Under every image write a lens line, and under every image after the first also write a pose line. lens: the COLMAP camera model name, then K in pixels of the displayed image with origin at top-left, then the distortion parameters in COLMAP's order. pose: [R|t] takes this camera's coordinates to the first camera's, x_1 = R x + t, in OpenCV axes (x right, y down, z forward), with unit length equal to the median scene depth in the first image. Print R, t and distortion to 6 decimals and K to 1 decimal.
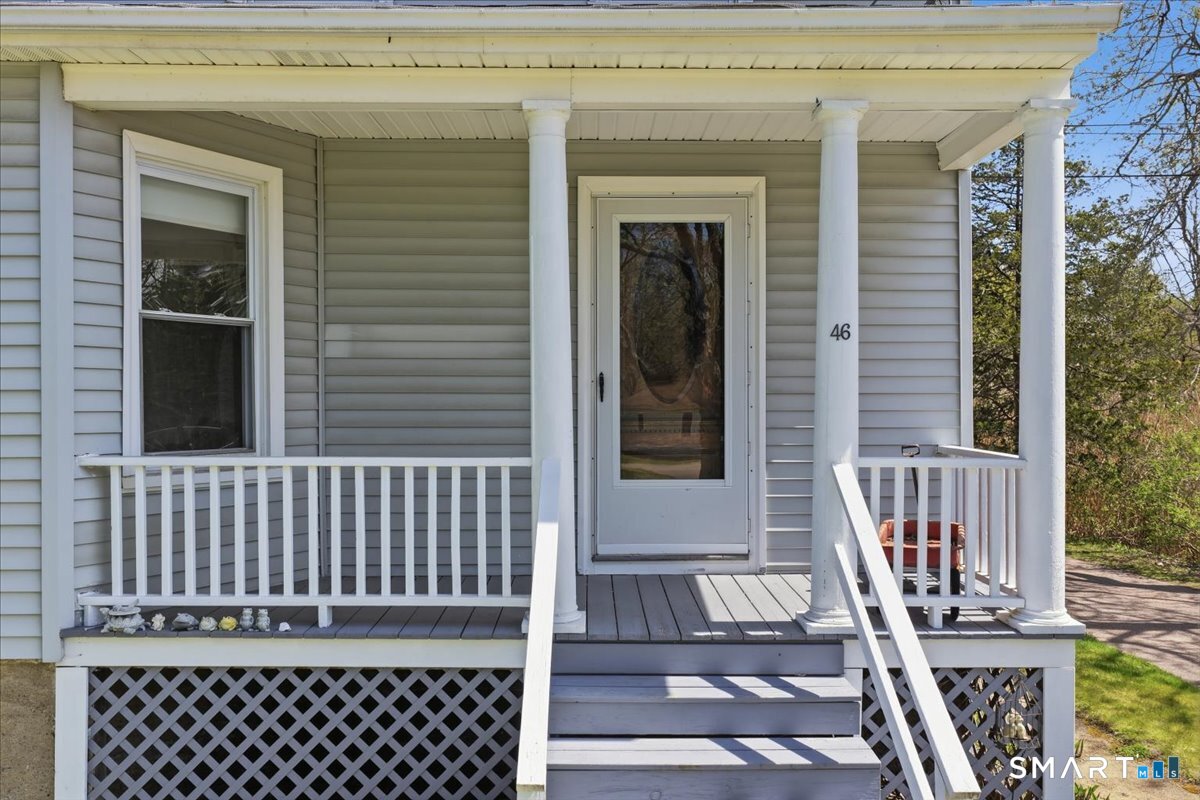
lens RADIAL K [[975.3, 0, 609.1], [0, 975.3, 412.1], [0, 0, 1]] dist [-0.003395, 0.007567]
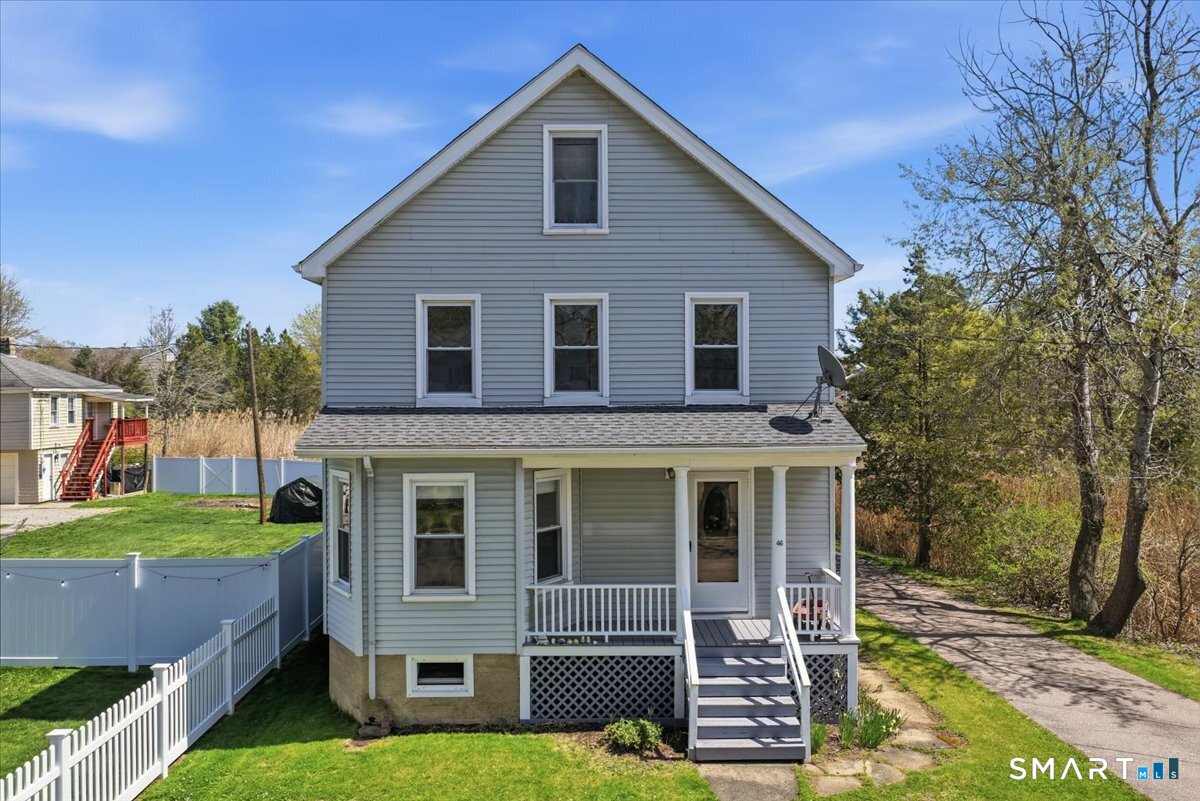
lens RADIAL K [[1007.5, 0, 604.6], [0, 1007.5, 397.7], [0, 0, 1]] dist [-0.004219, 0.009422]
pose [[0.999866, -0.001592, 0.016289, -0.351066], [0.001679, 0.999984, -0.005353, -0.512763], [-0.016280, 0.005379, 0.999853, -2.090388]]
